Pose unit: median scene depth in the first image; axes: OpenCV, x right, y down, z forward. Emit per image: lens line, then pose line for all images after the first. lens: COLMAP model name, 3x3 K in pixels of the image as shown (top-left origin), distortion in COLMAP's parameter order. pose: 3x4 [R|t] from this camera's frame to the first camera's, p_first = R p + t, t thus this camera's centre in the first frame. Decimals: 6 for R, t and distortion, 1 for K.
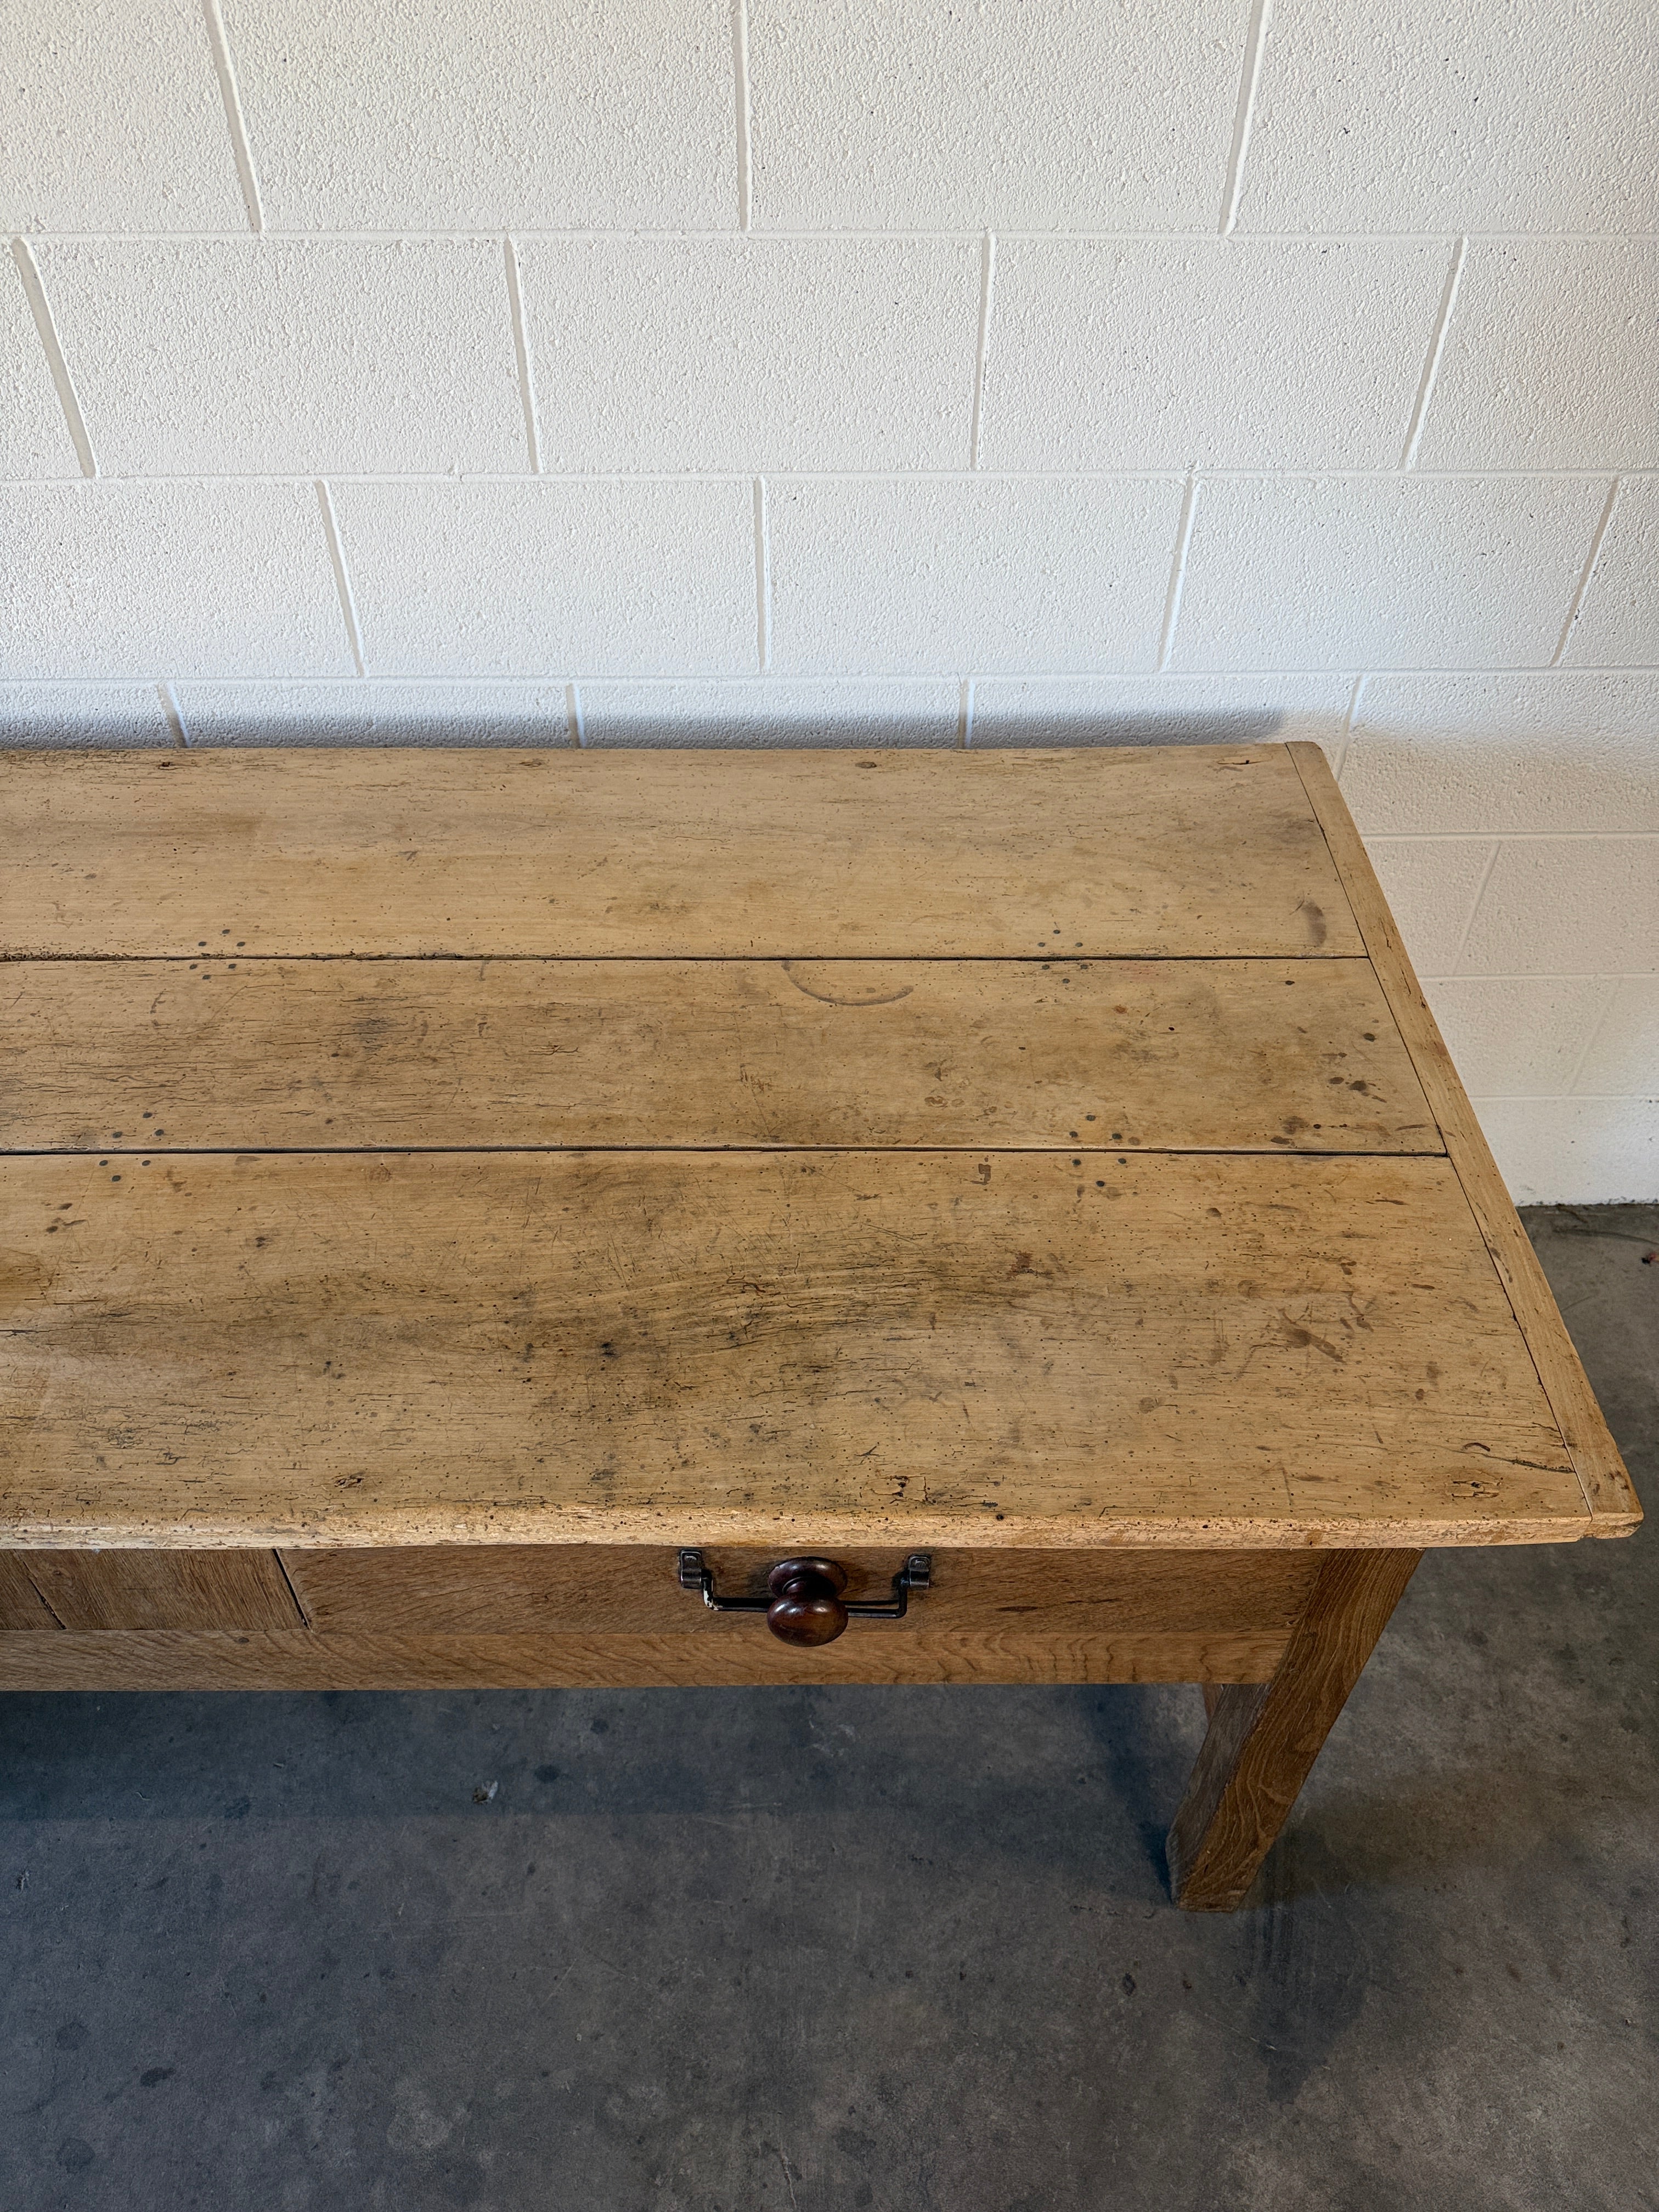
lens RADIAL K [[1600.4, 0, 848.5], [0, 1600.4, 1125.3], [0, 0, 1]] dist [0.030198, -0.038638]
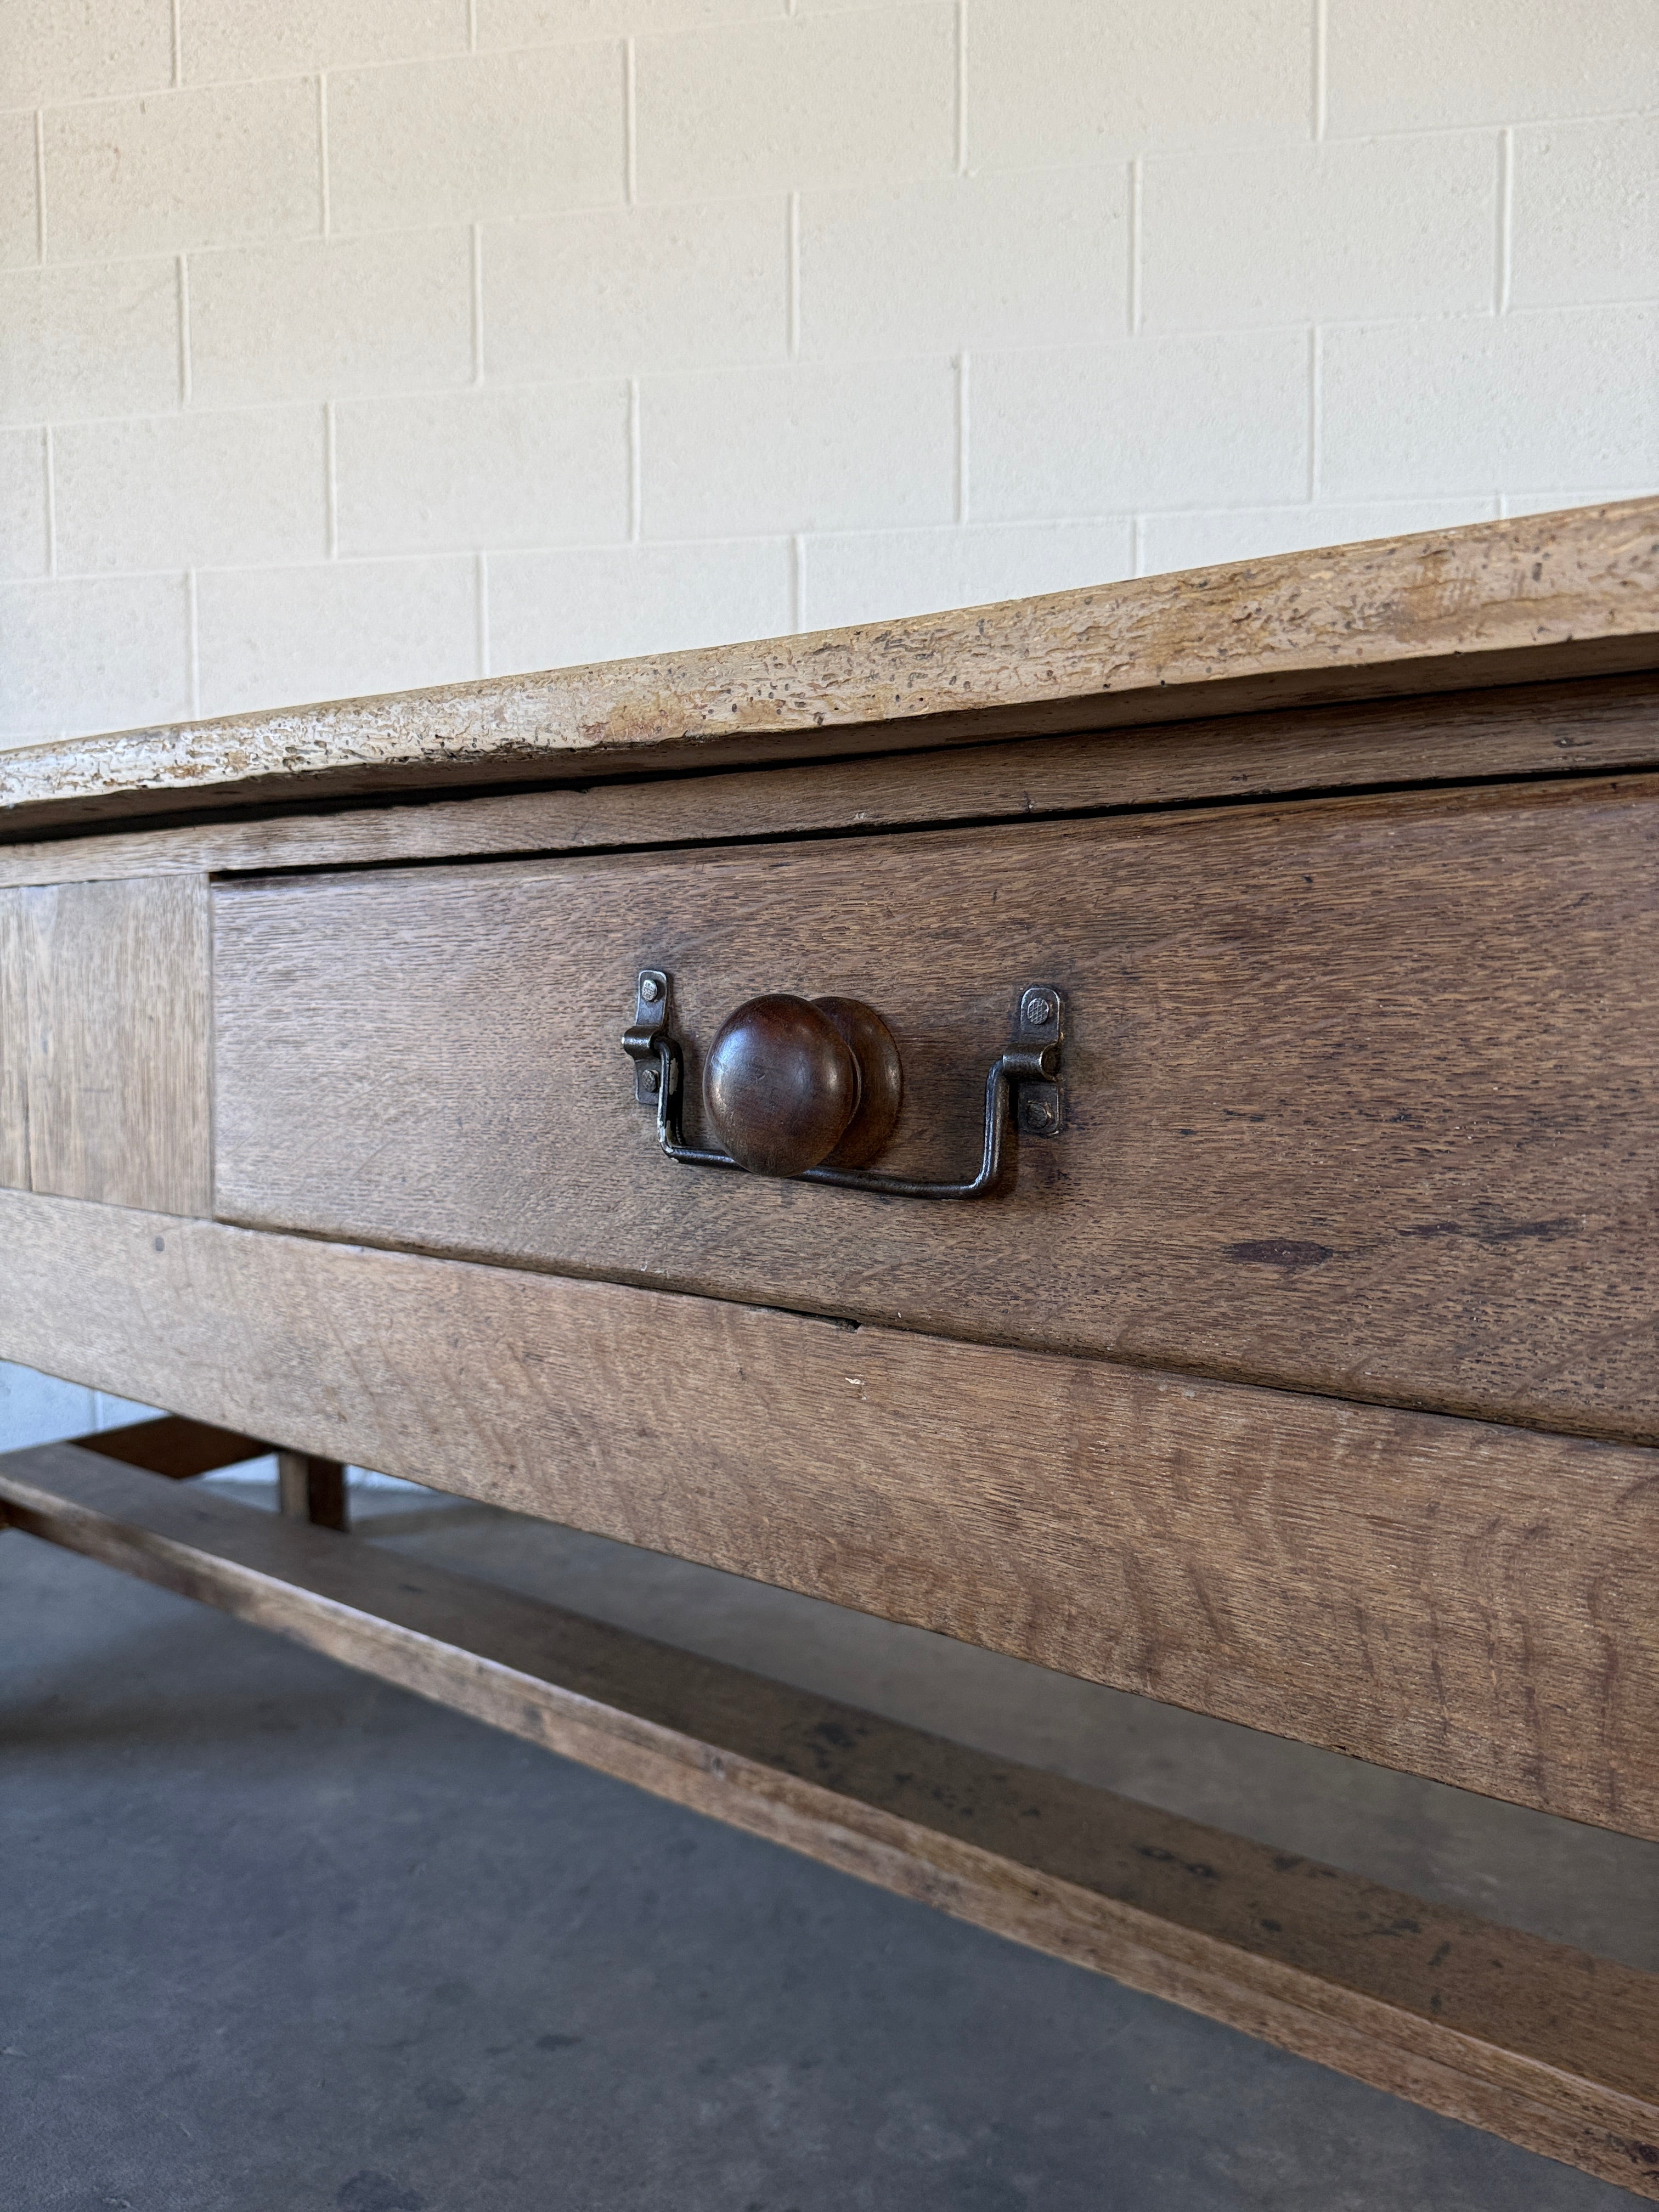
lens RADIAL K [[1600.4, 0, 834.6], [0, 1600.4, 1098.8], [0, 0, 1]] dist [0.030198, -0.038638]
pose [[0.977828, 0.003669, -0.209377, -0.161237], [-0.136776, 0.768299, -0.625307, 0.700861], [0.158570, 0.640080, 0.751766, 0.212427]]
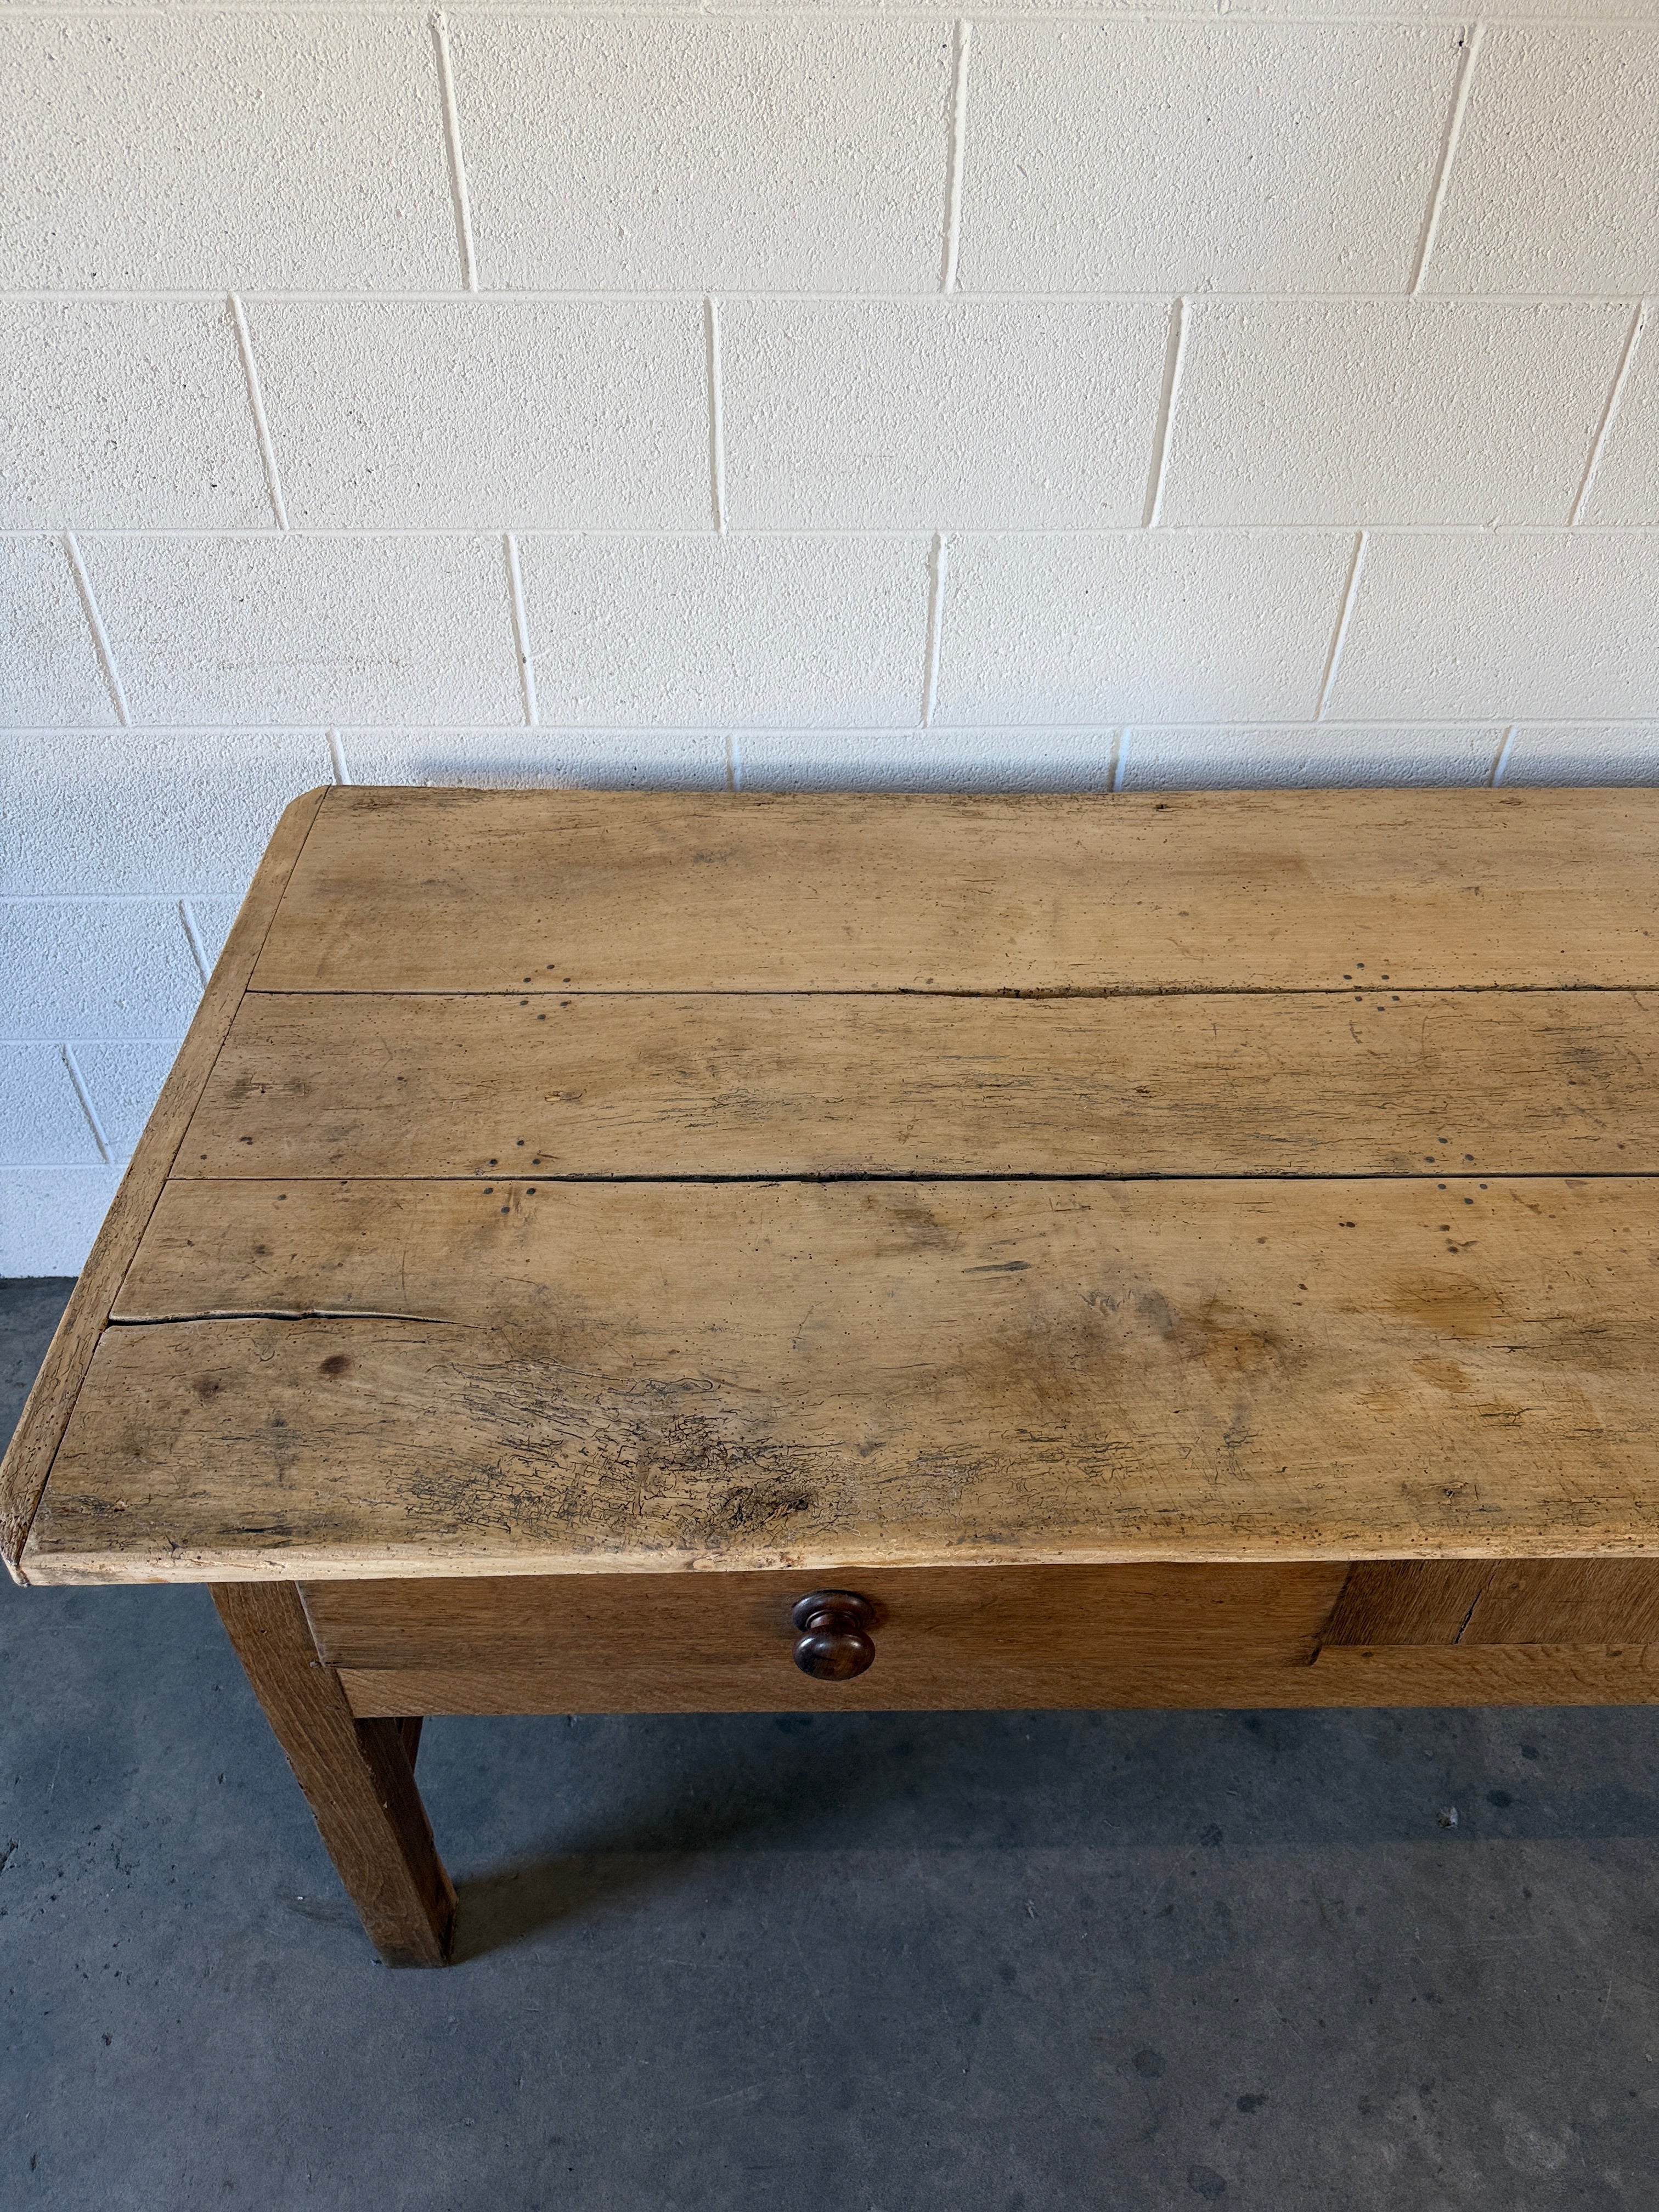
lens RADIAL K [[1600.4, 0, 819.4], [0, 1600.4, 1125.5], [0, 0, 1]] dist [0.030198, -0.038638]
pose [[0.999984, -0.002140, 0.005250, -0.704223], [0.002298, 0.999542, -0.030190, 0.011797], [-0.005183, 0.030201, 0.999530, -0.021390]]
